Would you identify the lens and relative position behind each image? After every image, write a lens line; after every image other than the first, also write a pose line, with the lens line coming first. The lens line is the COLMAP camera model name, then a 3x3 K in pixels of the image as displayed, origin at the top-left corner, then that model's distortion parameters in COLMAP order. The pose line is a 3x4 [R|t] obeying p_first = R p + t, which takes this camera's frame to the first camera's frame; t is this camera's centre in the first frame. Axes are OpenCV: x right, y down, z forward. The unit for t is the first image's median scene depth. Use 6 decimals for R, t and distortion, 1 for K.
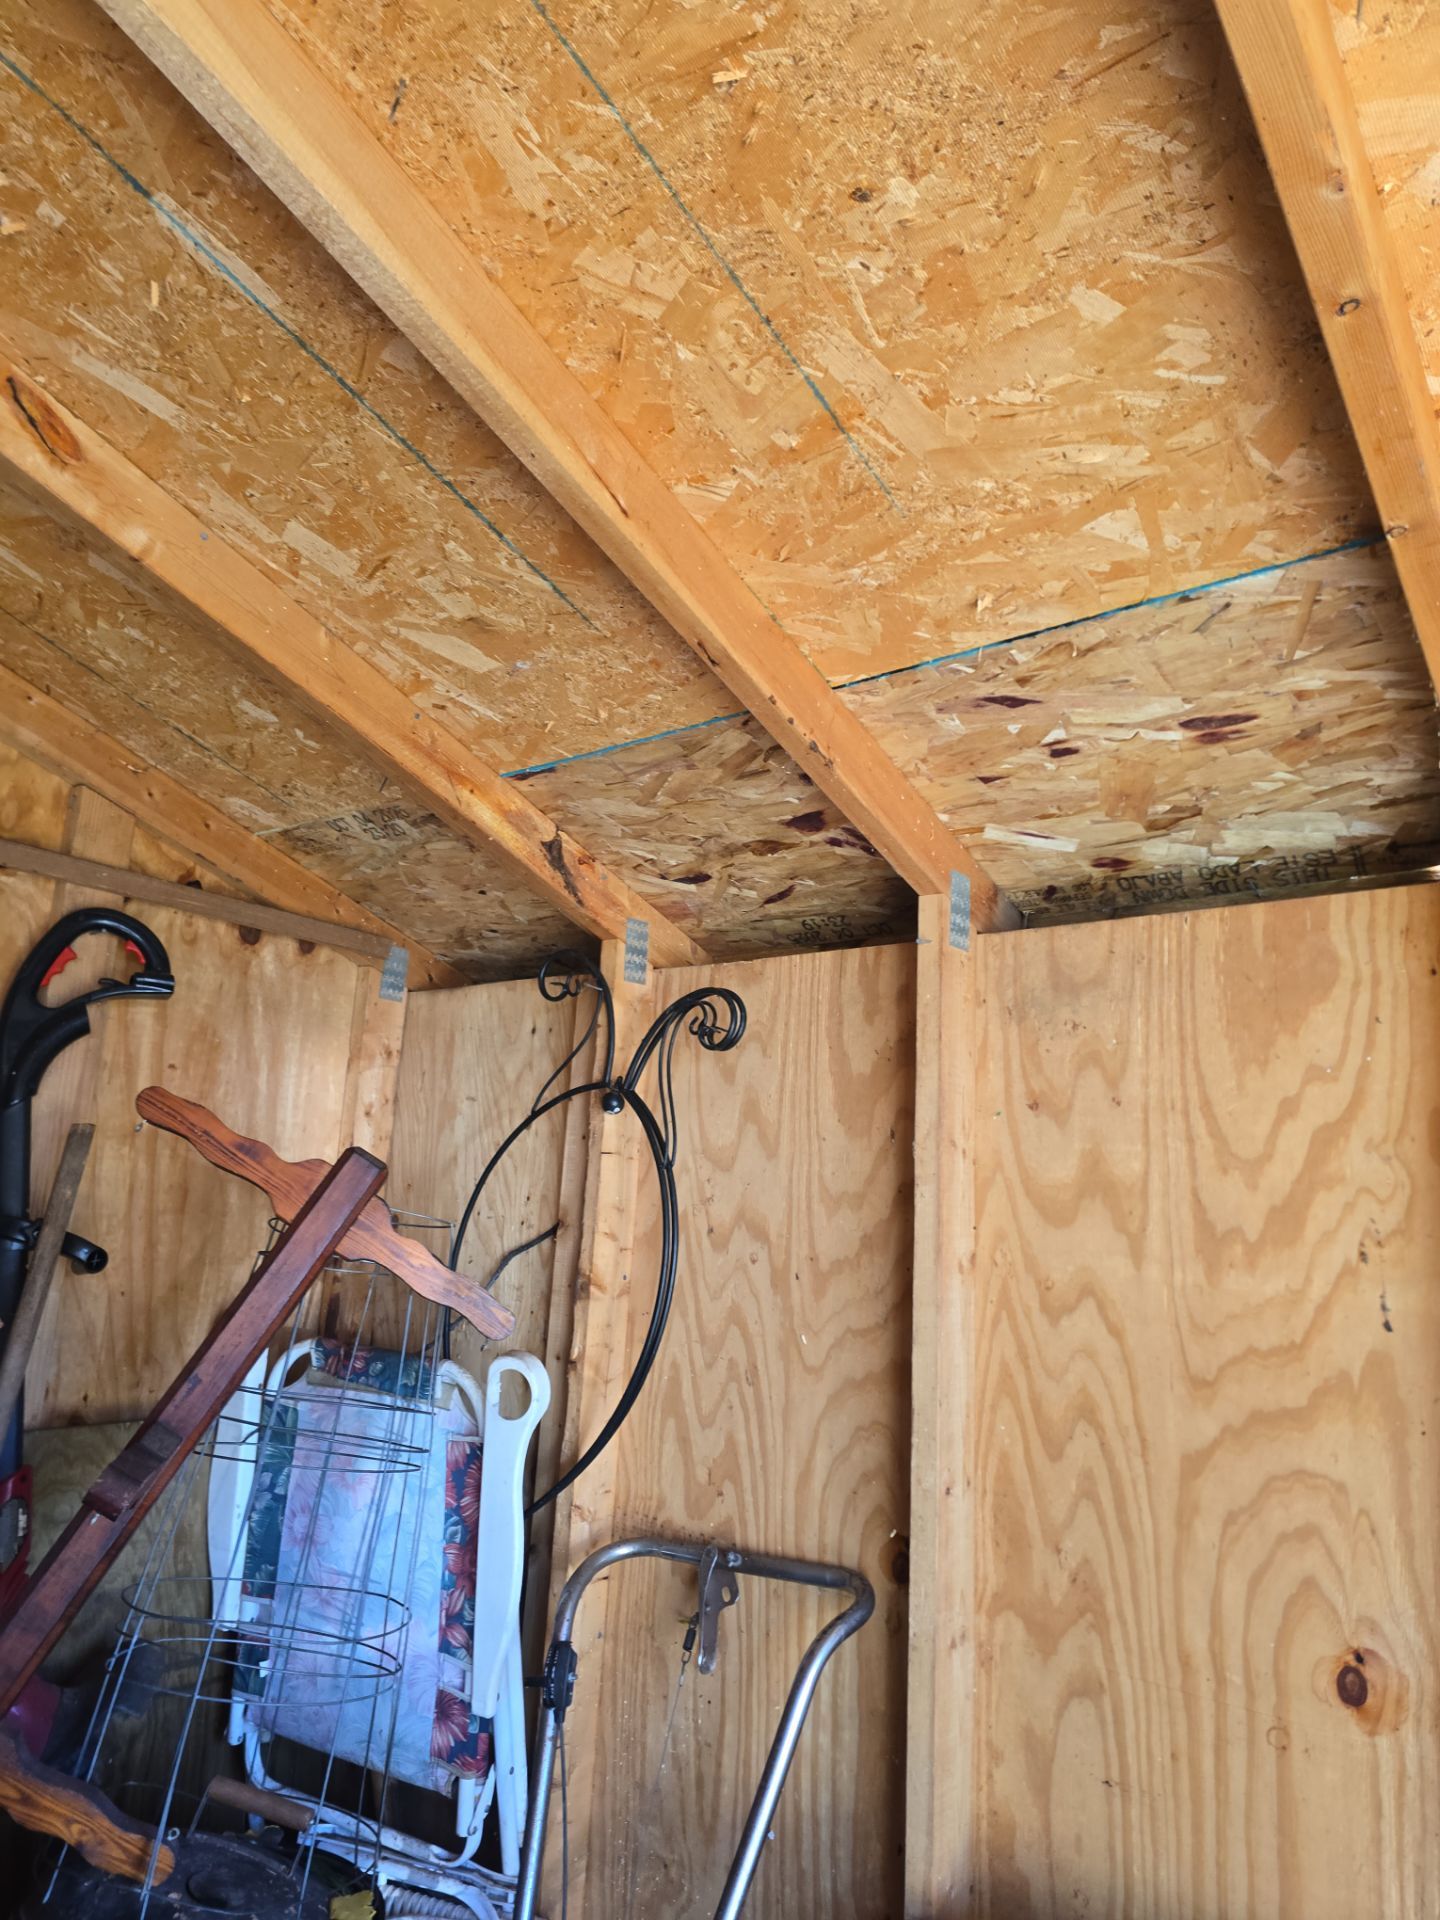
lens RADIAL K [[1283.3, 0, 736.2], [0, 1283.3, 964.3], [0, 0, 1]] dist [0.079556, -0.083194]
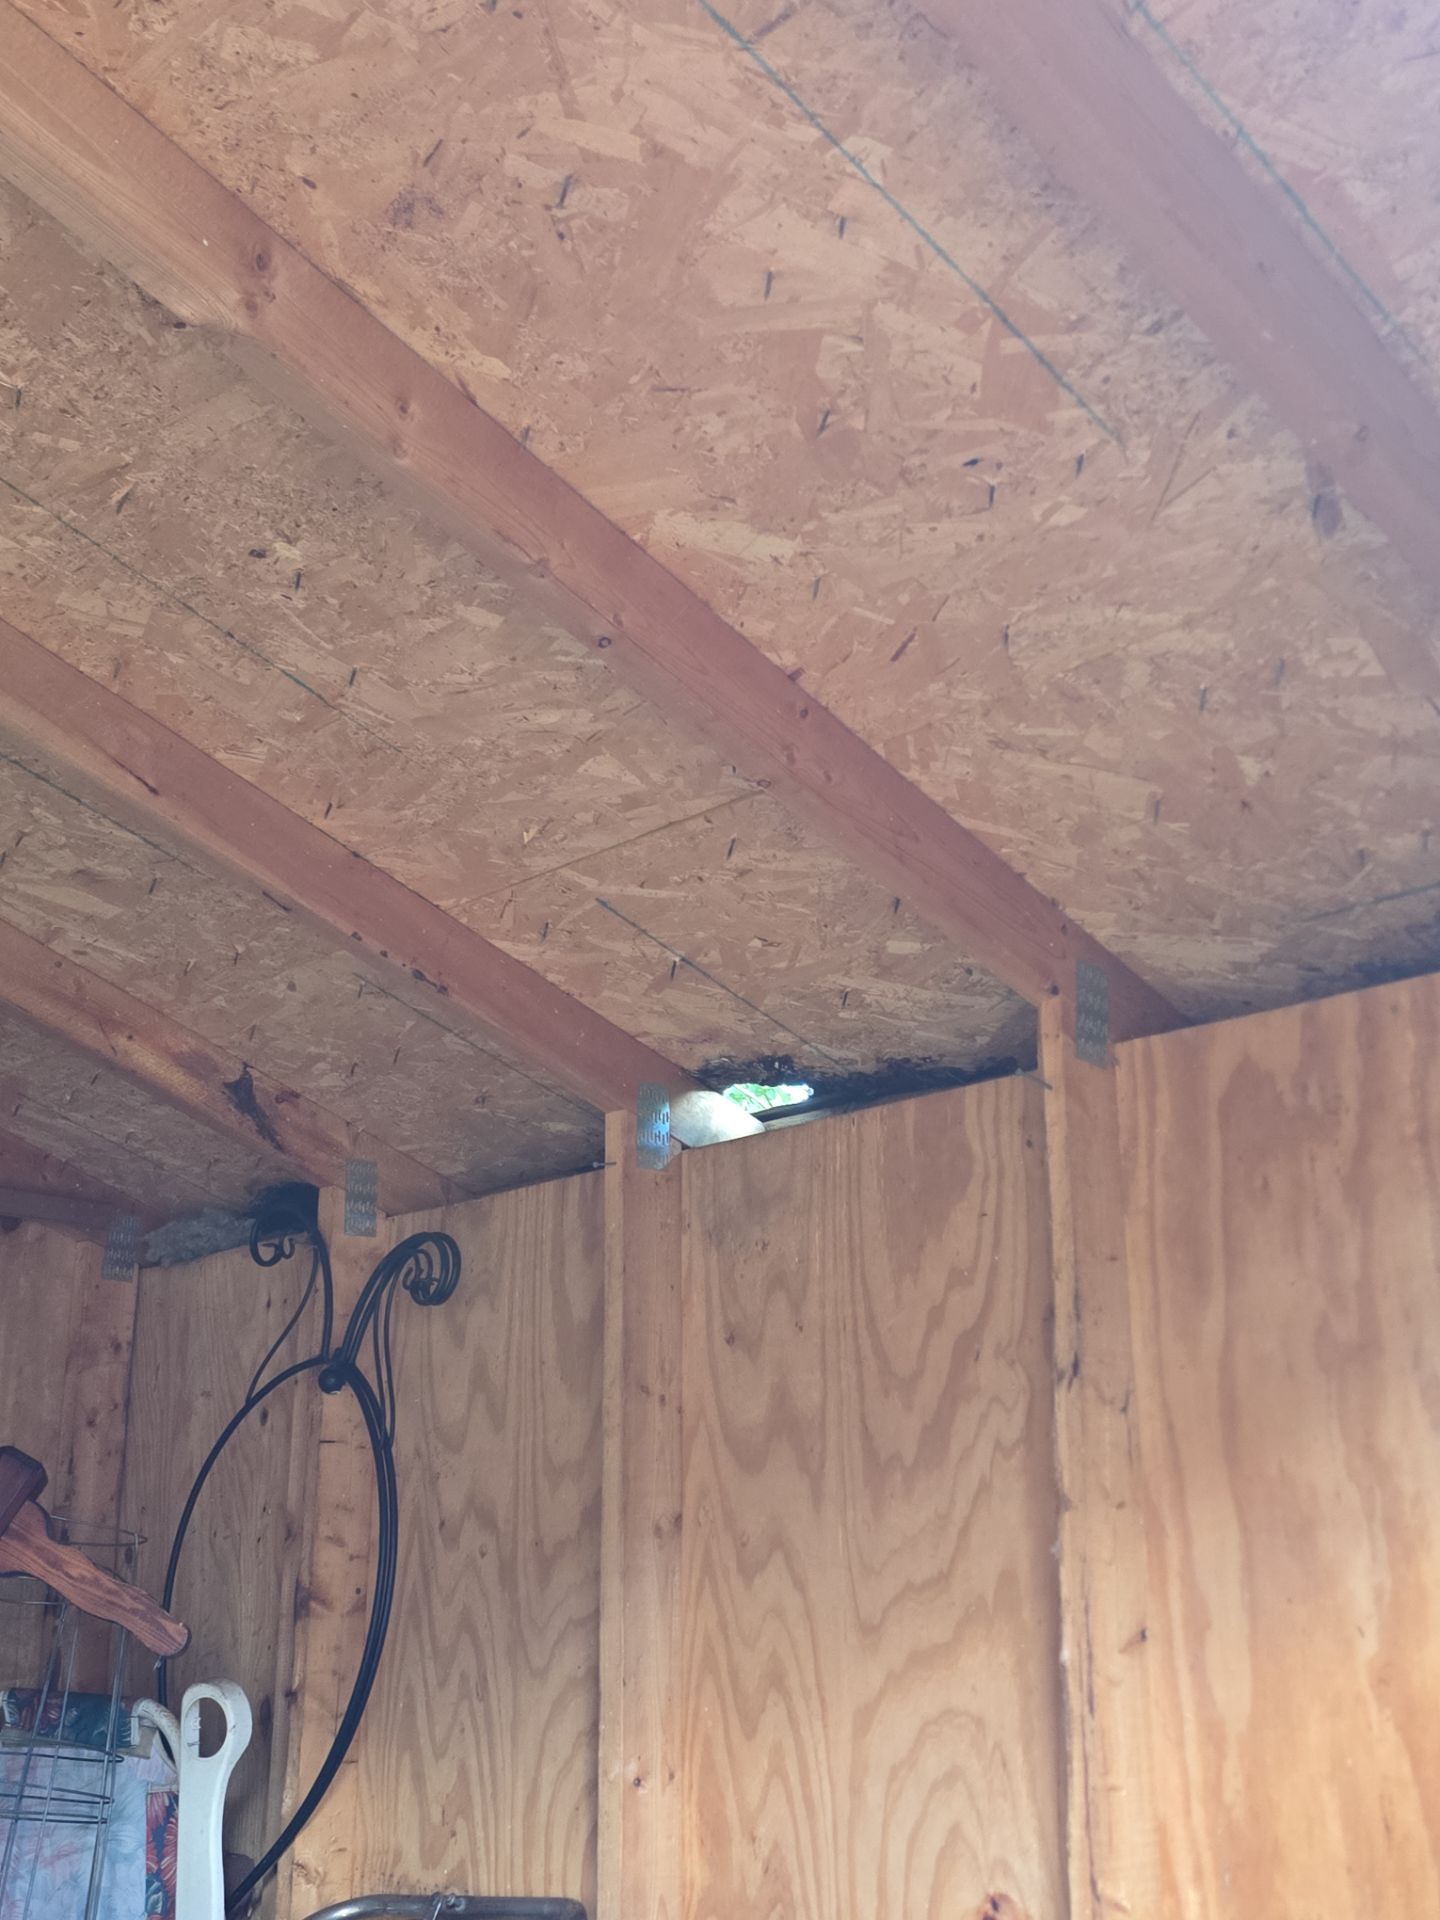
lens RADIAL K [[2062.5, 0, 763.0], [0, 2062.5, 953.0], [0, 0, 1]] dist [0.116479, -0.231397]
pose [[0.993704, -0.087782, -0.069615, 0.396147], [0.079377, 0.990133, -0.115479, 0.011986], [0.079065, 0.109226, 0.990867, -0.479558]]
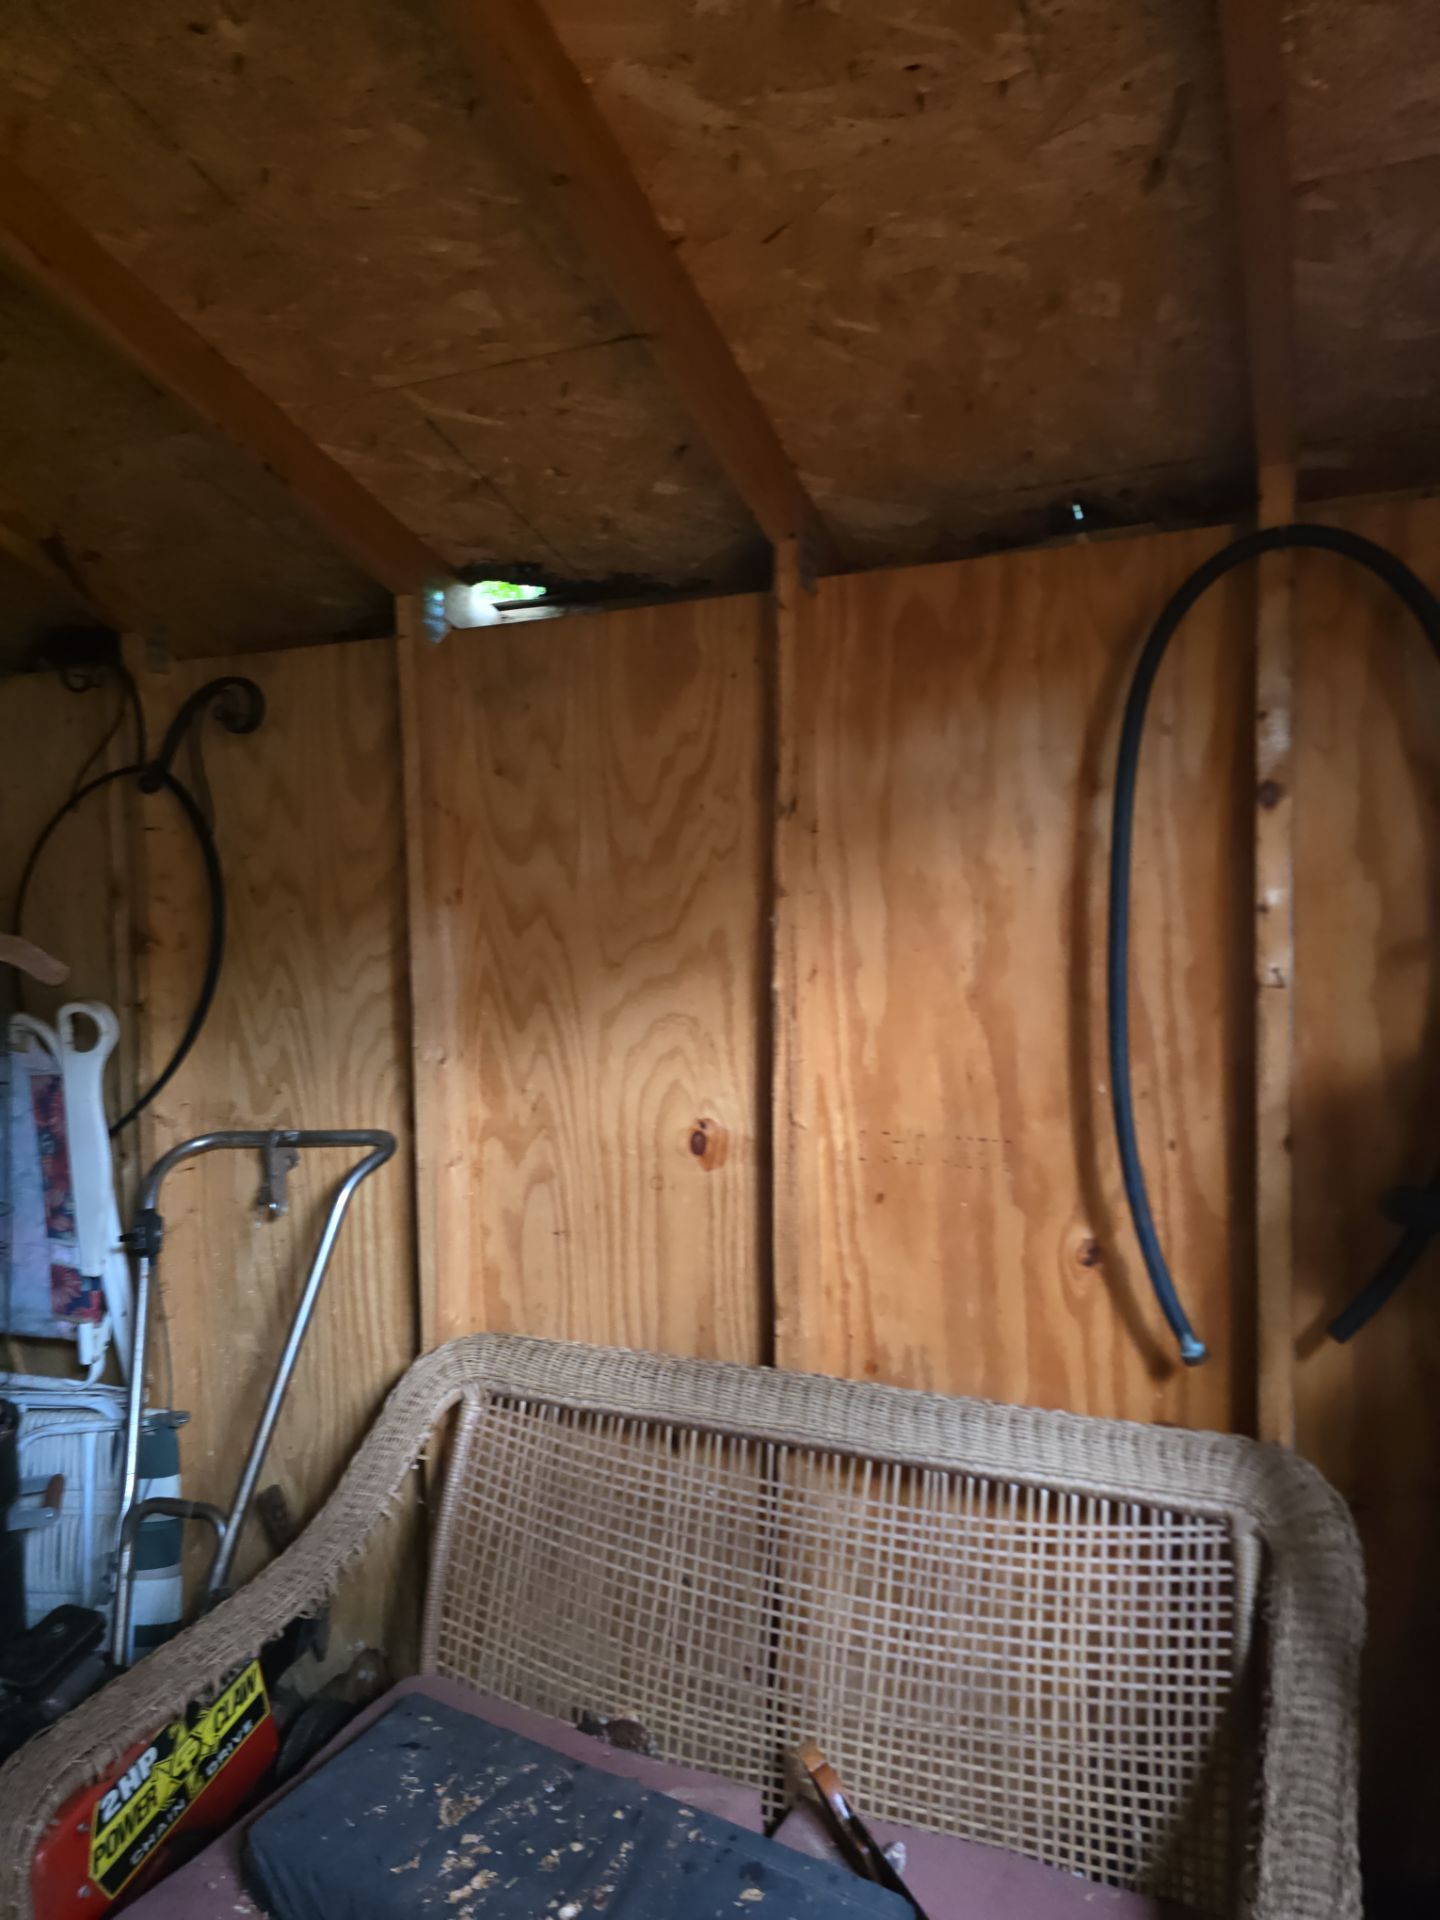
lens RADIAL K [[1283.3, 0, 736.2], [0, 1283.3, 964.3], [0, 0, 1]] dist [0.079556, -0.083194]
pose [[0.963591, -0.080360, 0.255018, 0.123009], [0.015023, 0.968532, 0.248434, -0.018724], [-0.266957, -0.235558, 0.934477, -0.304426]]
